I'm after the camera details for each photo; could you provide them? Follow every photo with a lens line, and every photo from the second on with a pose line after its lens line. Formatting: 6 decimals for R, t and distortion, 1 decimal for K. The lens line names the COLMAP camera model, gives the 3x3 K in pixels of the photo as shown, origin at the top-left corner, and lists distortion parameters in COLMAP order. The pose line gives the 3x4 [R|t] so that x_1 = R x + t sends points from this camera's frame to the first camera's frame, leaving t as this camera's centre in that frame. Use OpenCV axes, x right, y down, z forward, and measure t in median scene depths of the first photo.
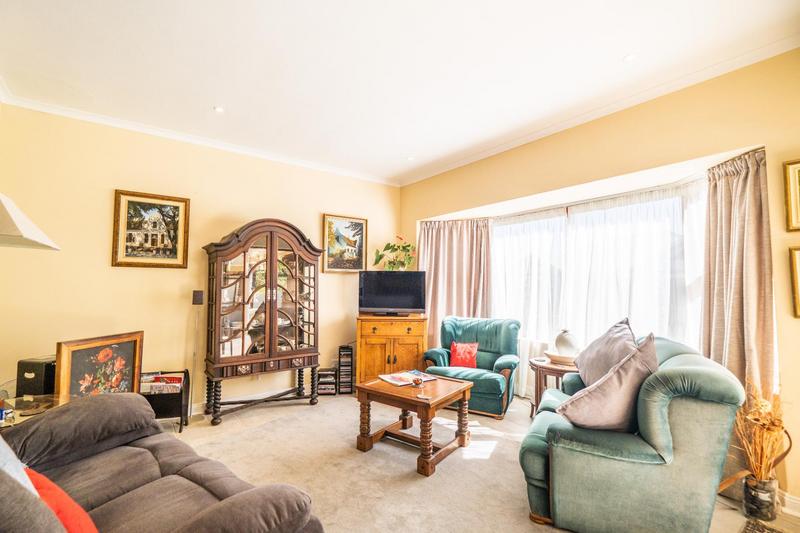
lens RADIAL K [[358.1, 0, 391.0], [0, 358.1, 264.6], [0, 0, 1]] dist [-0.000391, -0.000063]
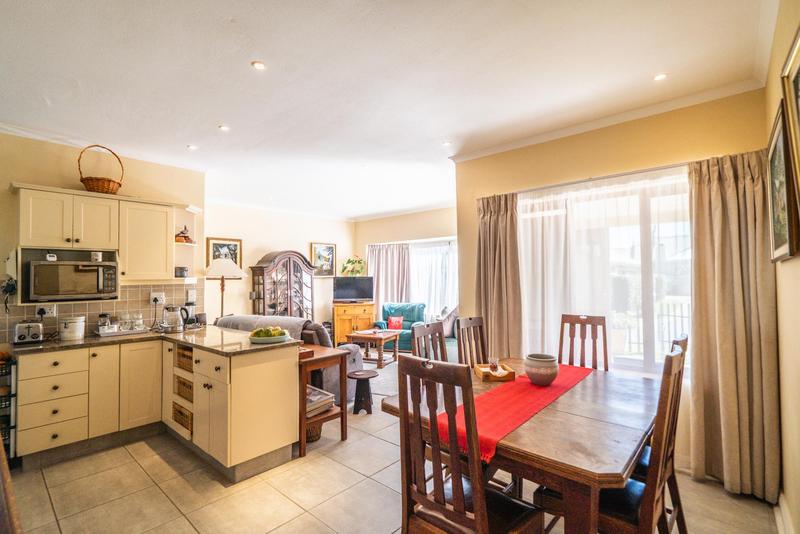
lens RADIAL K [[358.1, 0, 391.0], [0, 358.1, 265.1], [0, 0, 1]] dist [-0.000391, -0.000063]
pose [[0.980145, -0.011078, 0.197972, -0.158455], [0.006364, 0.999681, 0.024435, -0.078156], [-0.198180, -0.022690, 0.979903, -0.698737]]
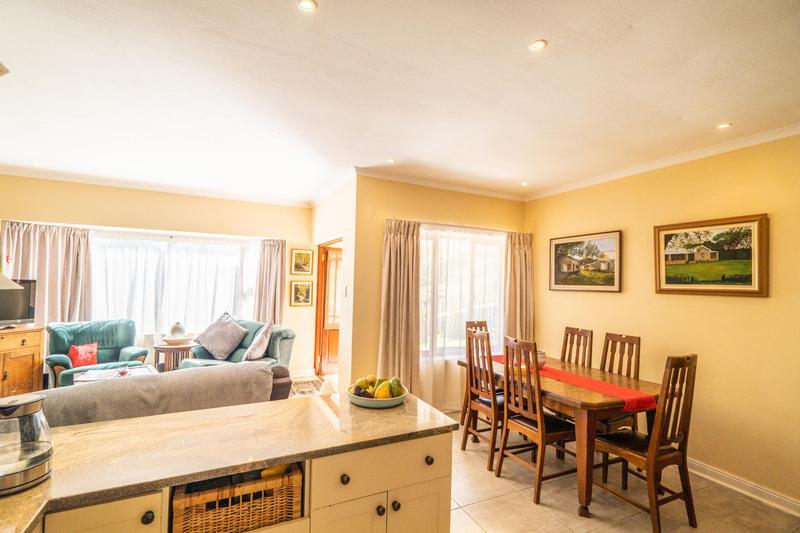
lens RADIAL K [[358.3, 0, 382.7], [0, 358.3, 272.4], [0, 0, 1]] dist [-0.001450, -0.000178]
pose [[0.220812, 0.021657, 0.975076, -0.645475], [-0.080857, 0.996718, -0.003827, -0.073832], [-0.971959, -0.077997, 0.221838, -0.129804]]
